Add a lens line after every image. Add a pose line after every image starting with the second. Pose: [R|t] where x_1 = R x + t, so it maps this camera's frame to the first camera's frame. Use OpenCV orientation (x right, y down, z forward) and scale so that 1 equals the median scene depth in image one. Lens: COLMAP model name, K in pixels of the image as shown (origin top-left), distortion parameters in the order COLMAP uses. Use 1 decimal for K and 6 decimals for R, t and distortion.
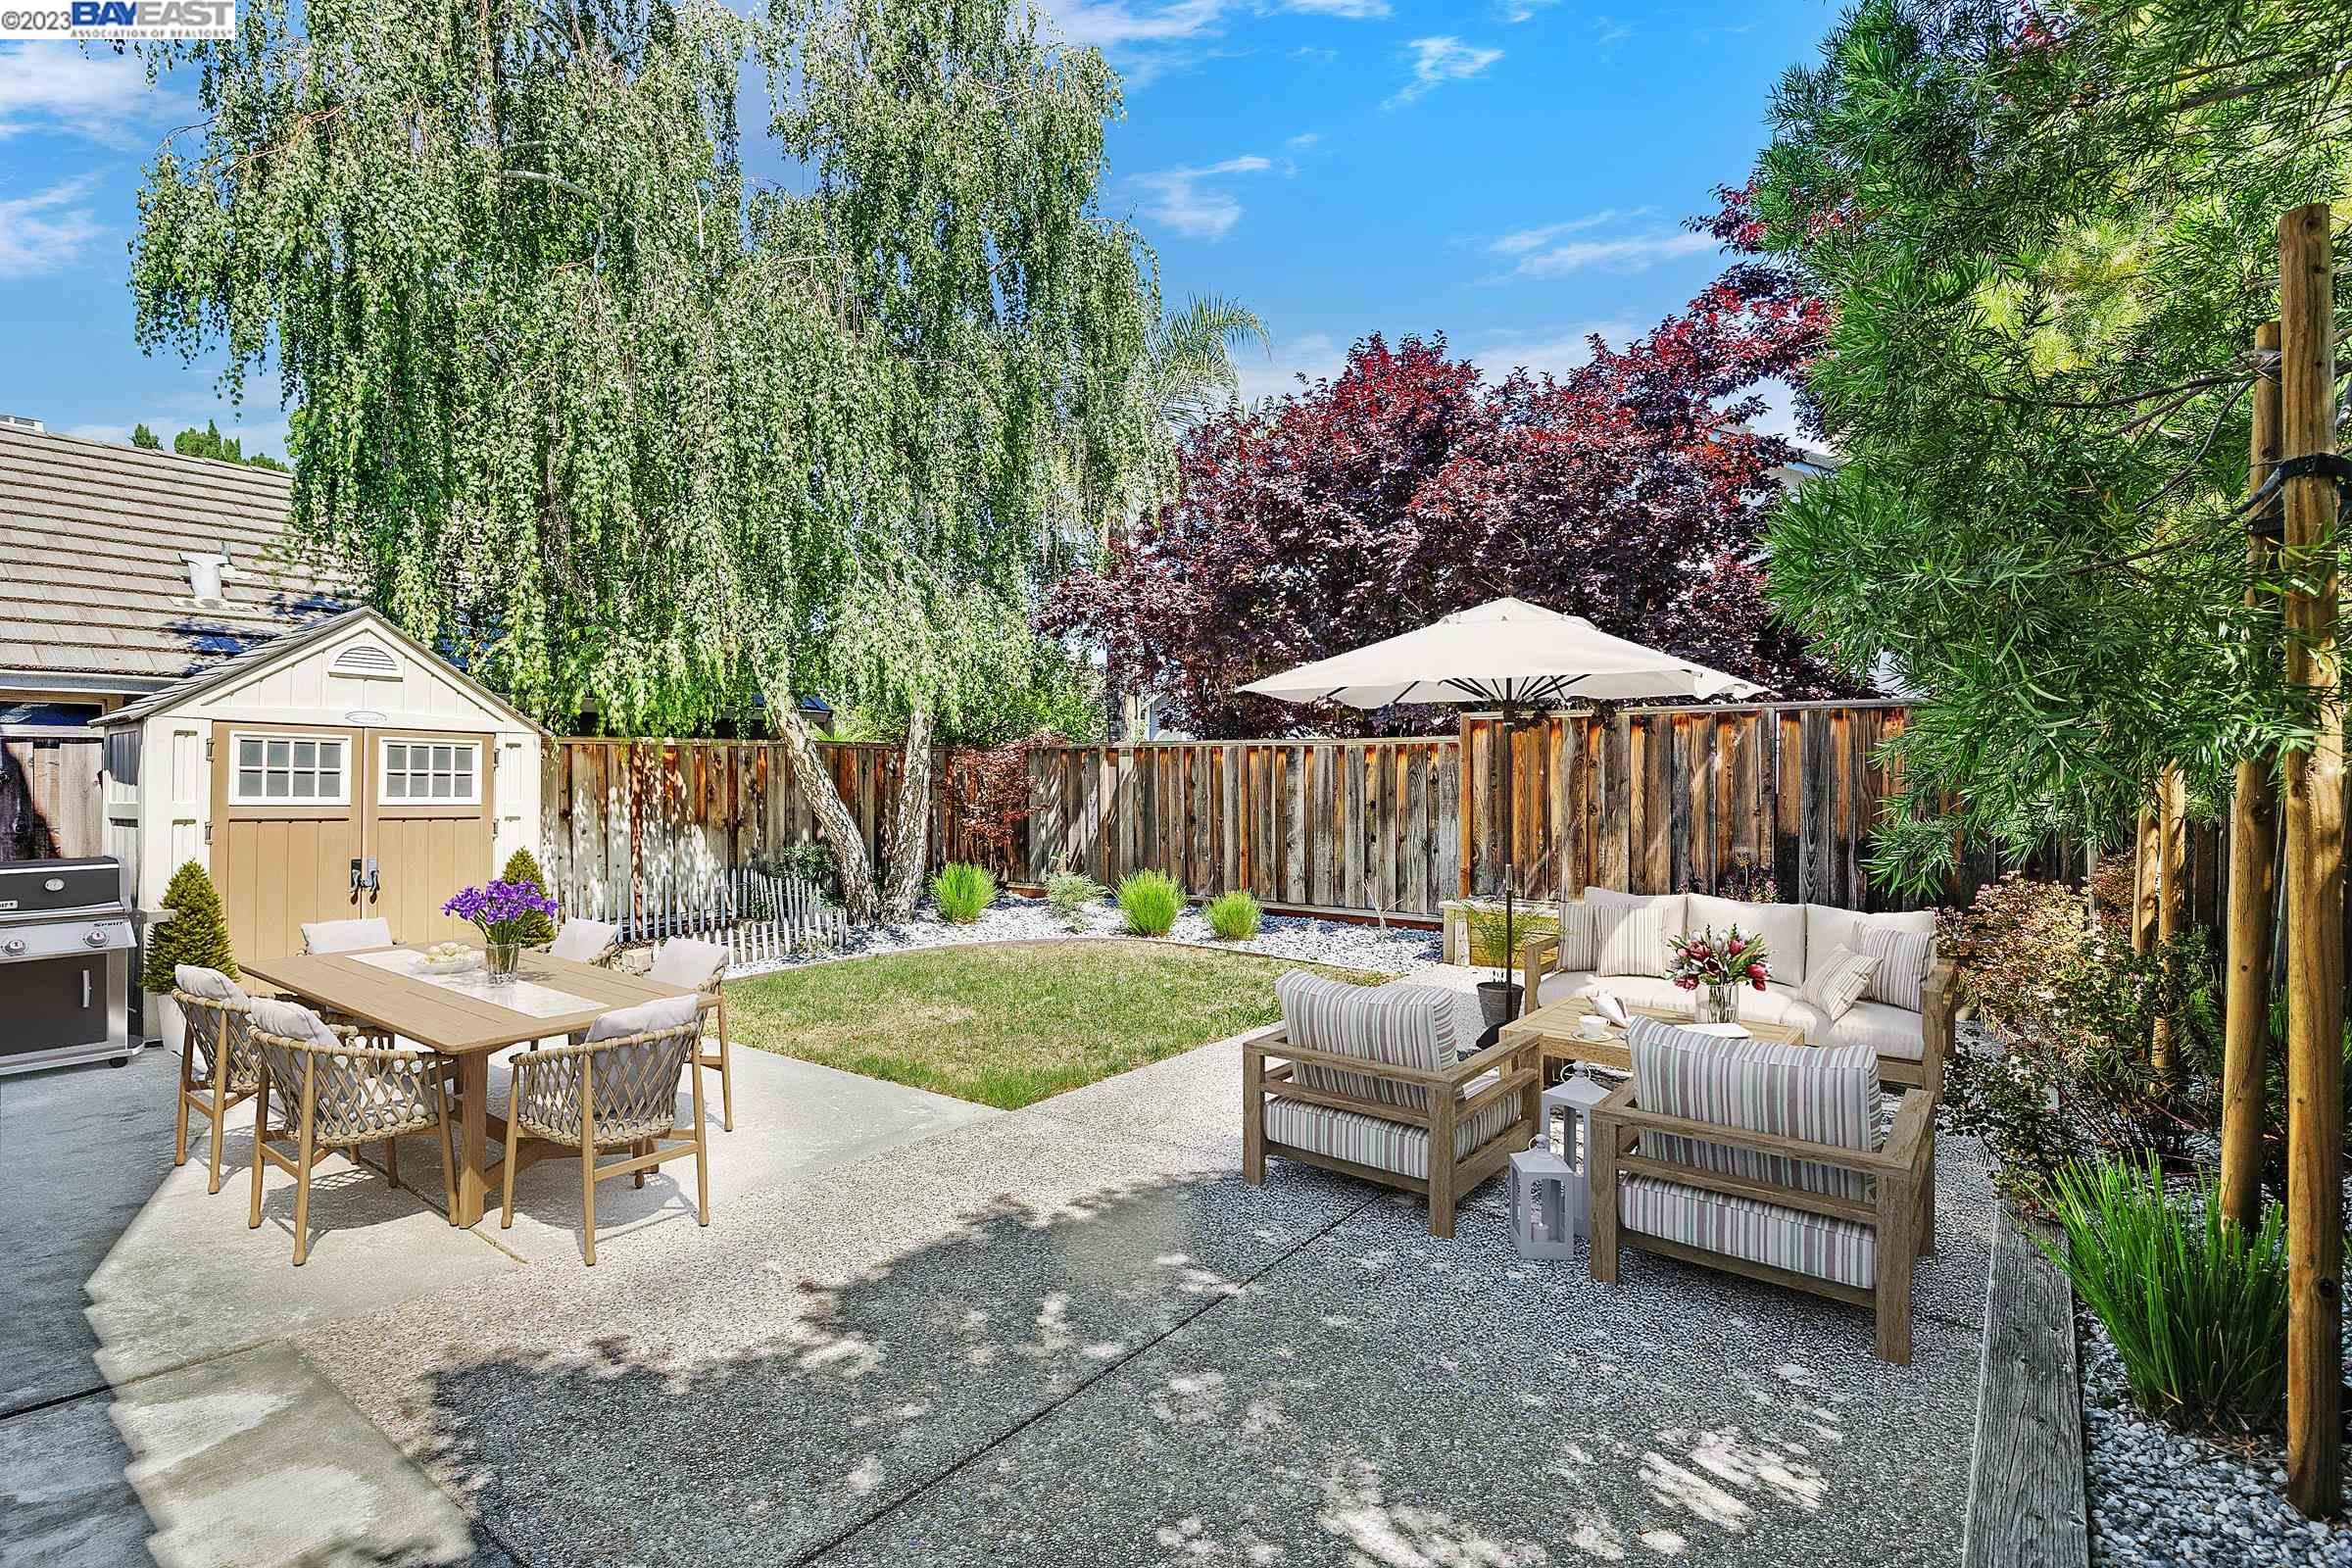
lens RADIAL K [[1154.3, 0, 1181.8], [0, 1154.3, 771.7], [0, 0, 1]] dist [-0.004189, -0.000125]
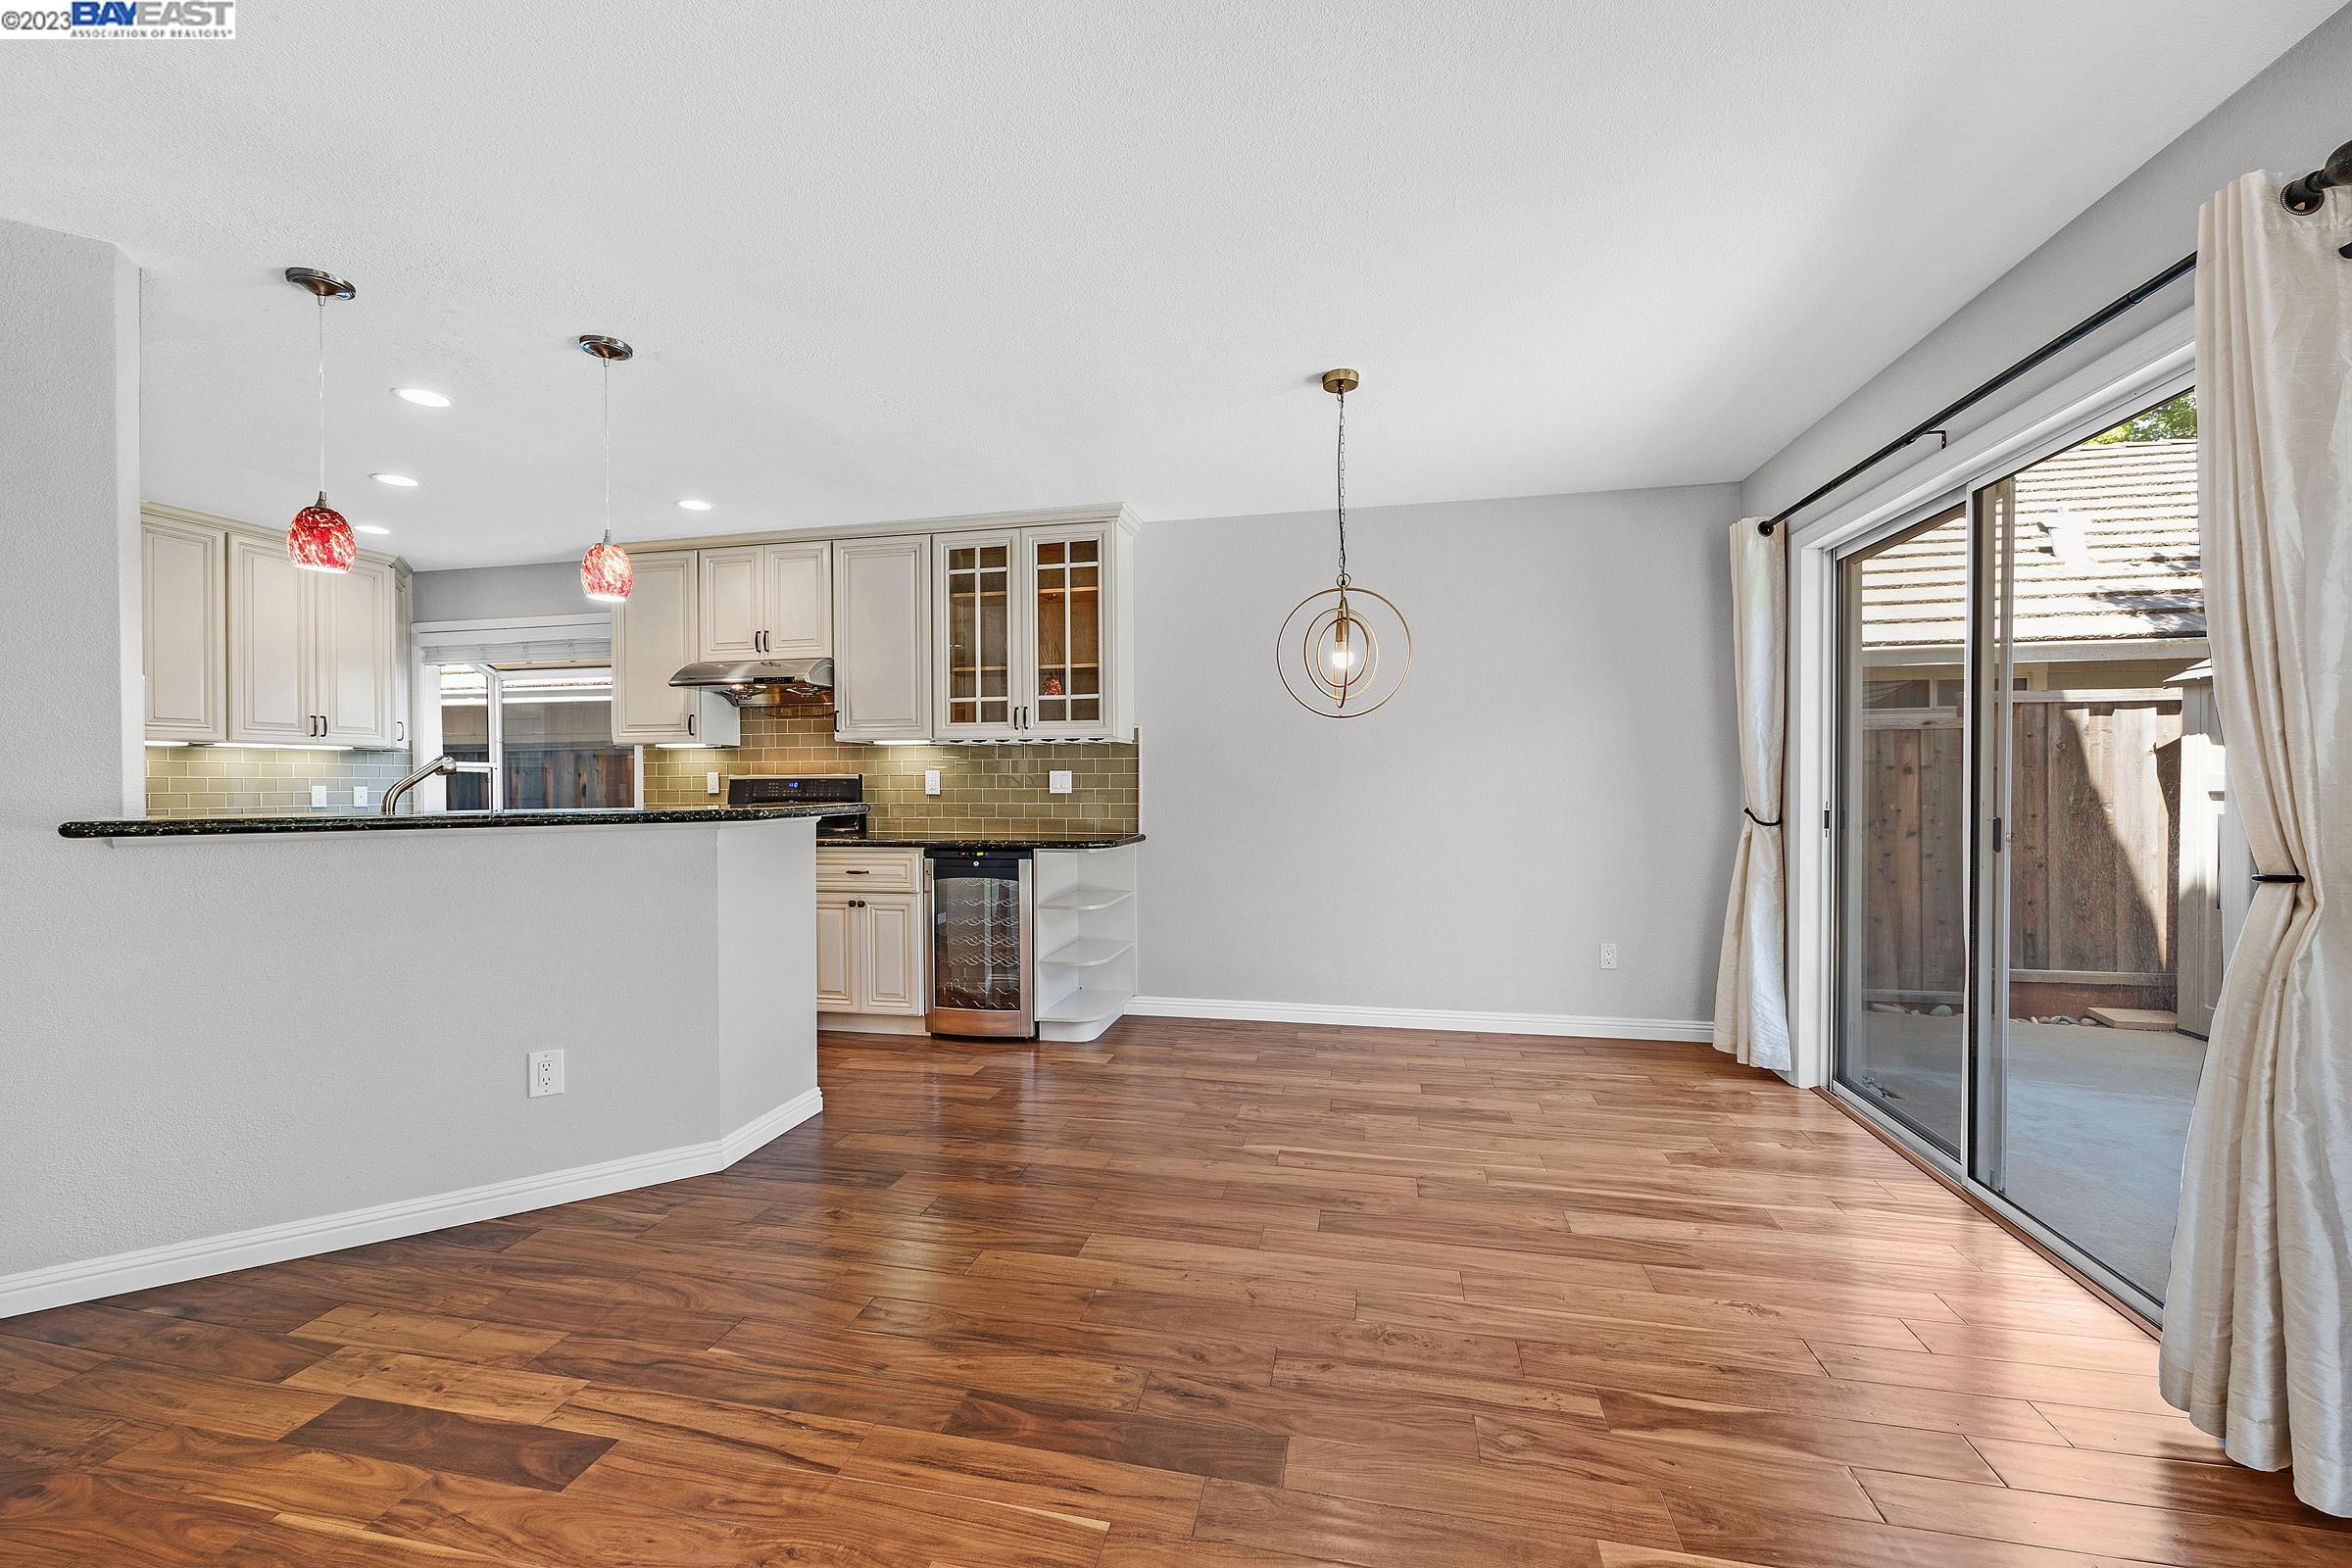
lens RADIAL K [[937.2, 0, 1176.8], [0, 937.2, 782.1], [0, 0, 1]] dist [-0.003457, 0.000064]
pose [[0.417637, 0.001060, -0.908613, -0.650570], [0.006973, 0.999966, 0.004372, 0.026304], [0.908587, -0.008162, 0.417616, 0.020168]]
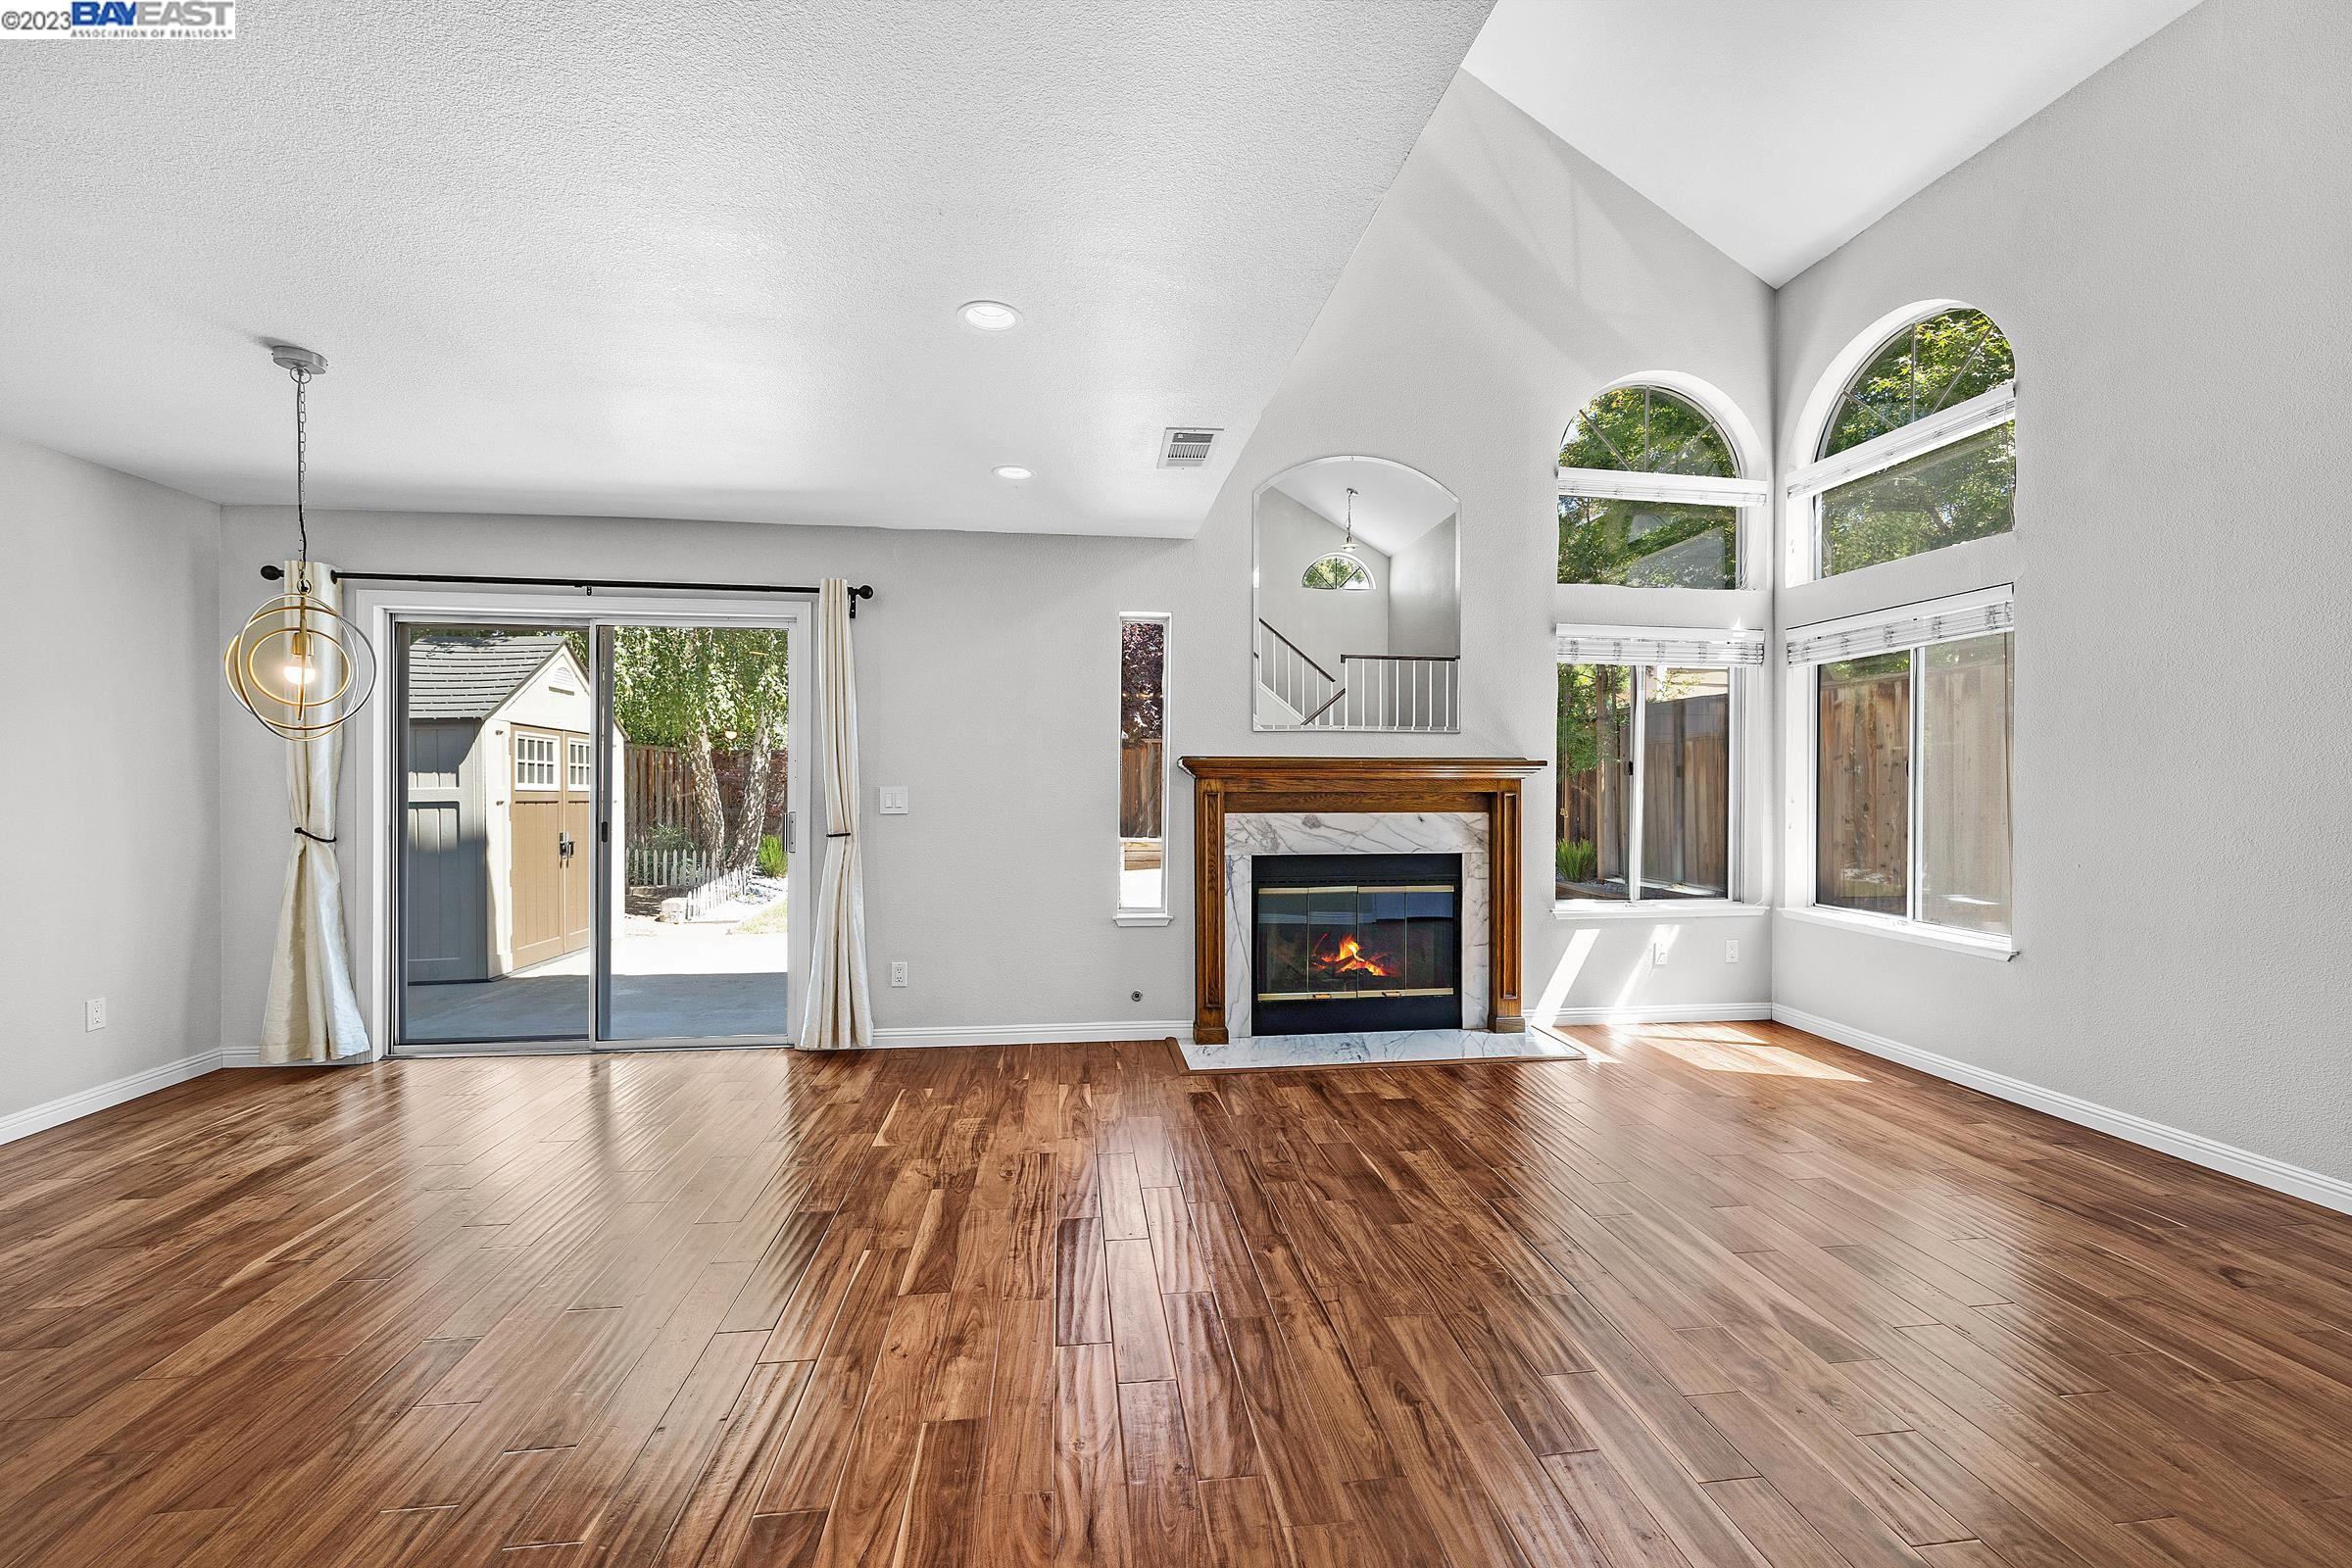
lens RADIAL K [[937.2, 0, 1178.8], [0, 937.2, 781.6], [0, 0, 1]] dist [-0.003457, 0.000064]
pose [[0.721491, -0.002236, 0.692420, -1.029199], [-0.002654, 0.999979, 0.005995, 0.012067], [-0.692419, -0.006163, 0.721470, -0.261232]]
